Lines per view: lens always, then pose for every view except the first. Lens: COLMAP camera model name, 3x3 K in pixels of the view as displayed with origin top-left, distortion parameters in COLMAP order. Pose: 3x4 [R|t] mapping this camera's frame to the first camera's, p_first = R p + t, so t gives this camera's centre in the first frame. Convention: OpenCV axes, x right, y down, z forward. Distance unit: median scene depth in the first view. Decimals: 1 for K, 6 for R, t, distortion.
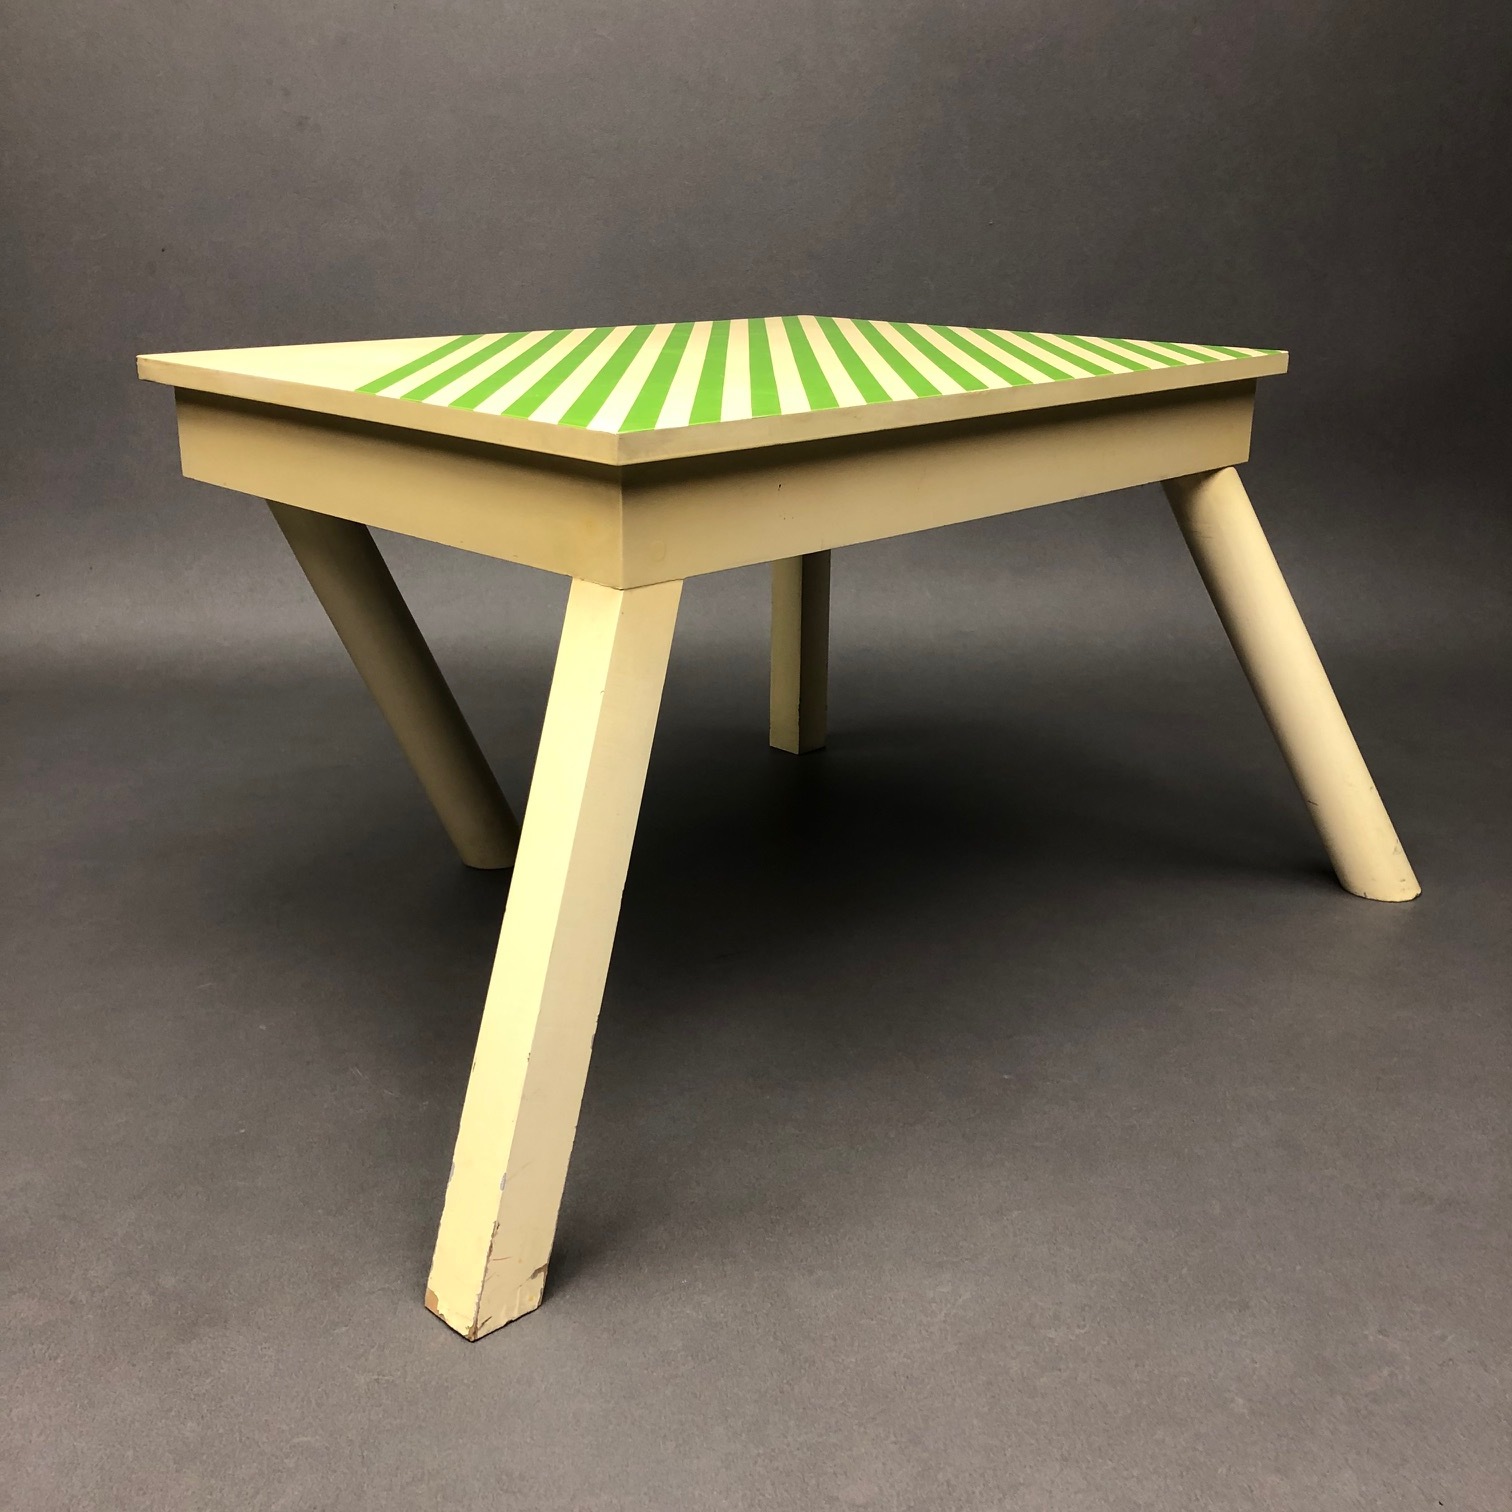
lens RADIAL K [[1655.1, 0, 774.5], [0, 1655.1, 725.4], [0, 0, 1]] dist [-0.000969, 0.019315]
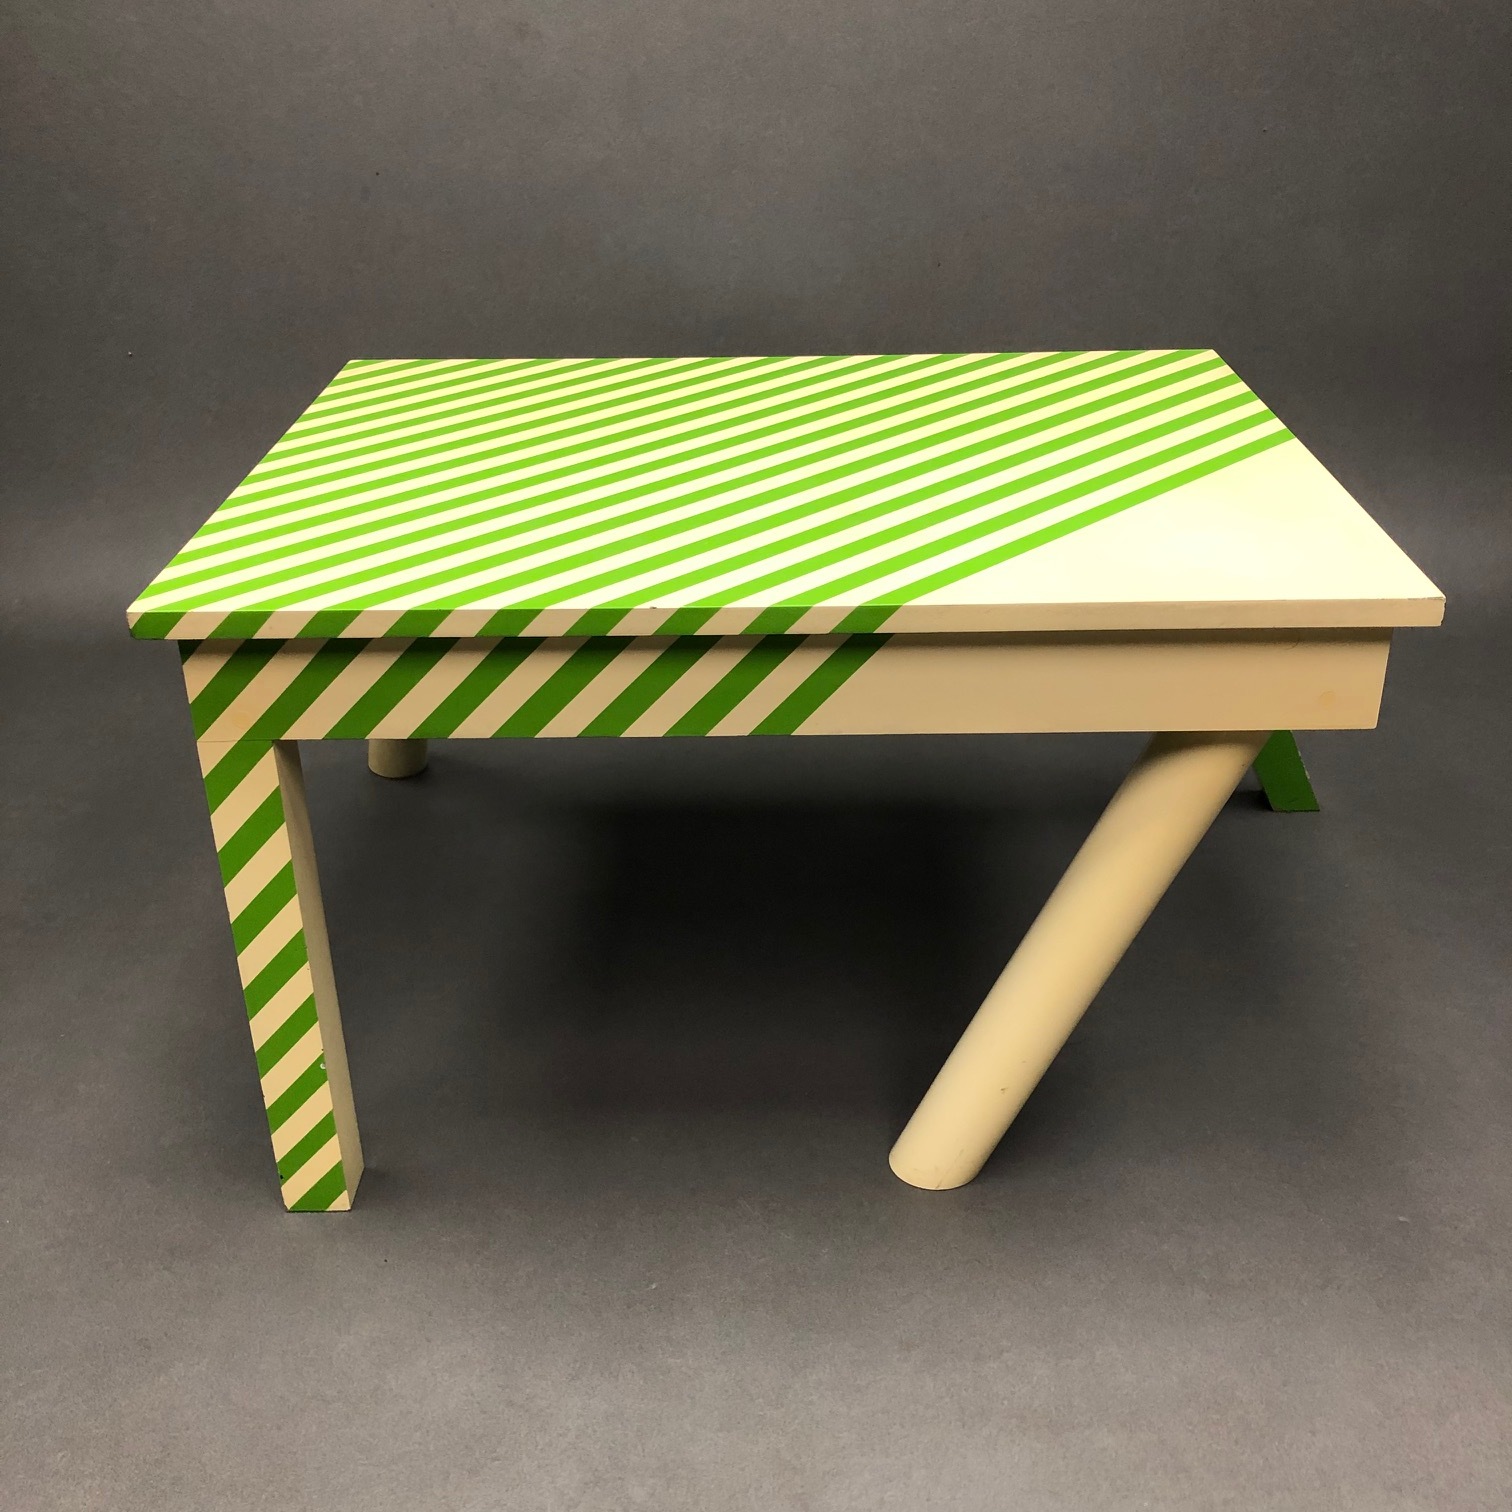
lens RADIAL K [[1676.2, 0, 772.8], [0, 1676.2, 702.9], [0, 0, 1]] dist [-0.019281, 0.057090]
pose [[0.999364, 0.003405, -0.035494, -0.230225], [0.002069, 0.988217, 0.153047, -0.282069], [0.035597, -0.153023, 0.987581, 0.055402]]
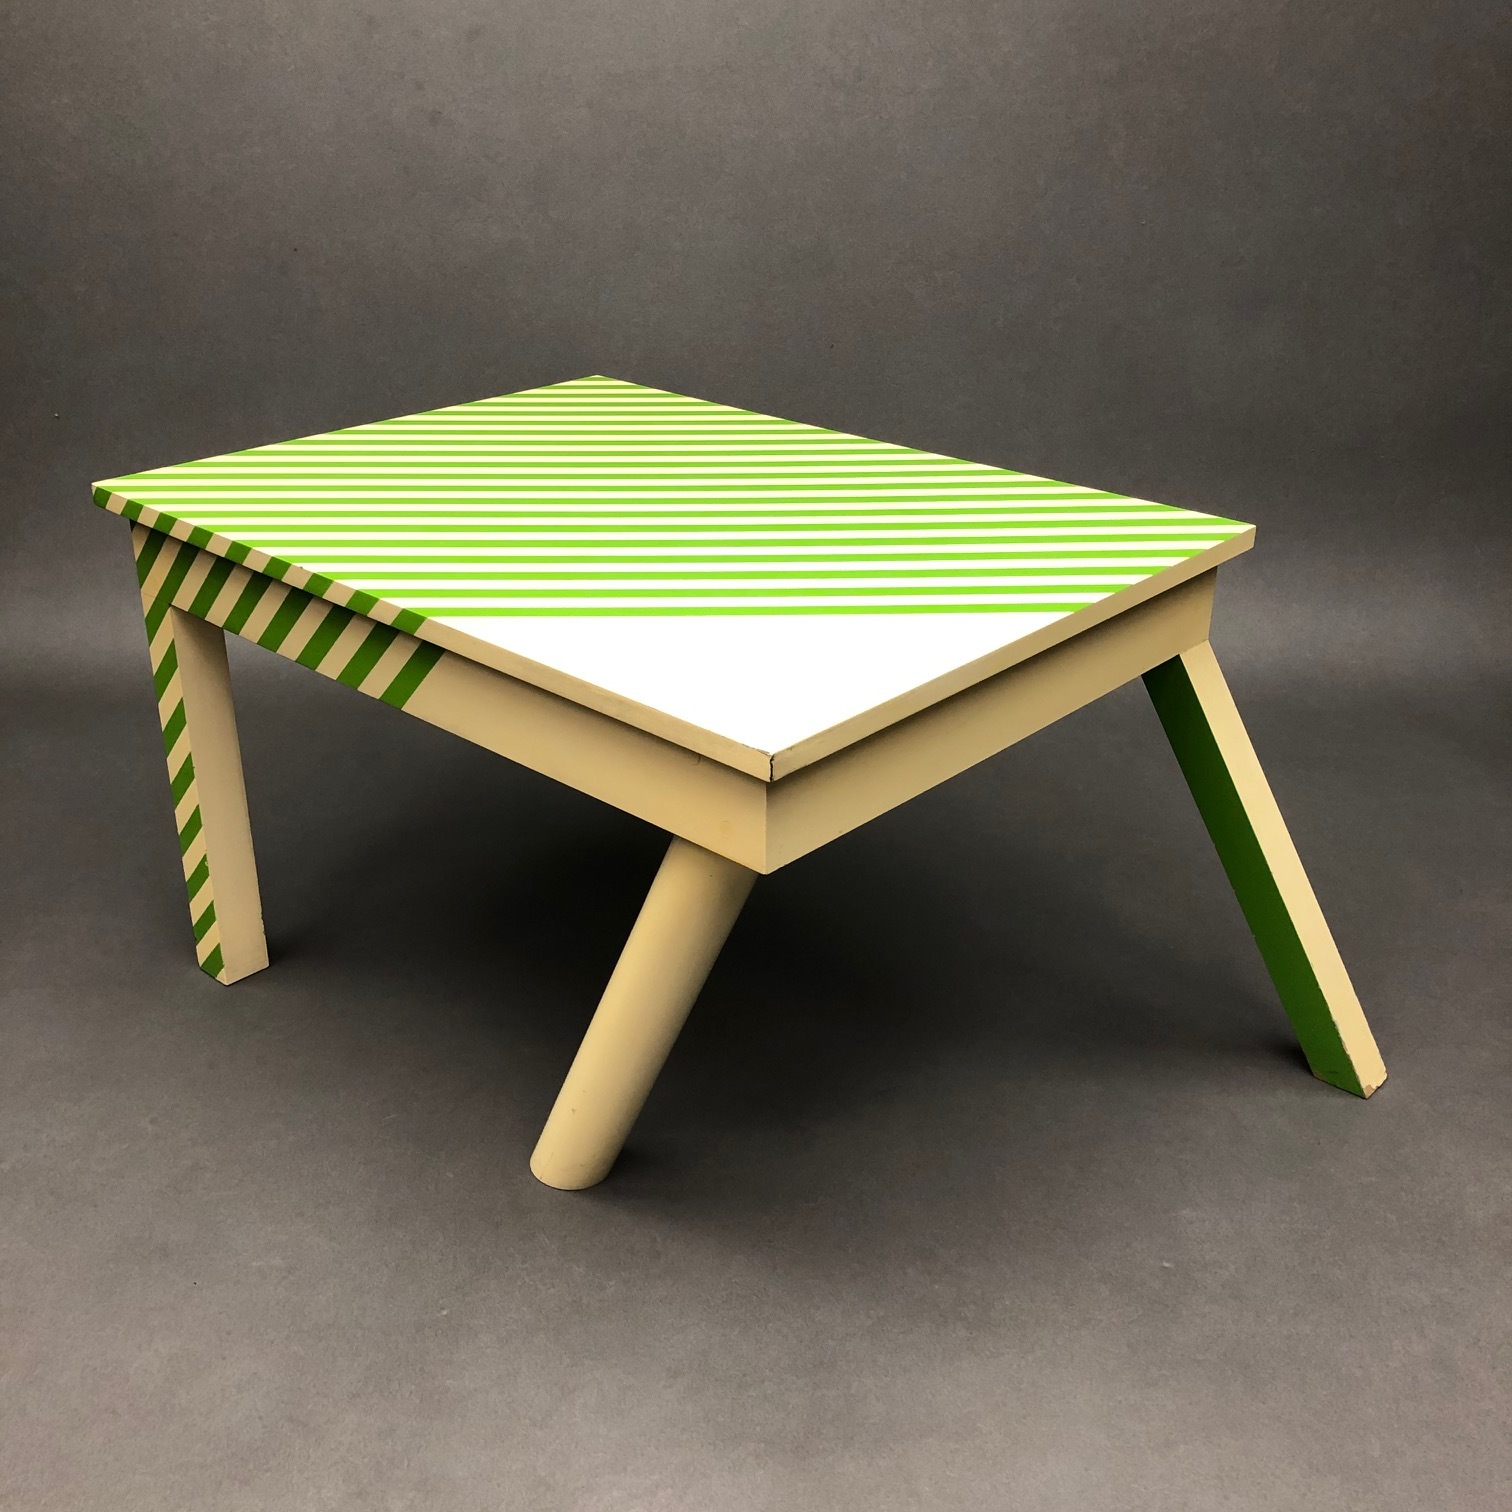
lens RADIAL K [[1676.2, 0, 772.8], [0, 1676.2, 702.9], [0, 0, 1]] dist [-0.019281, 0.057090]
pose [[0.998881, 0.021846, -0.041955, -0.079773], [-0.016748, 0.992844, 0.118236, -0.295781], [0.044238, -0.117401, 0.992099, -0.011357]]
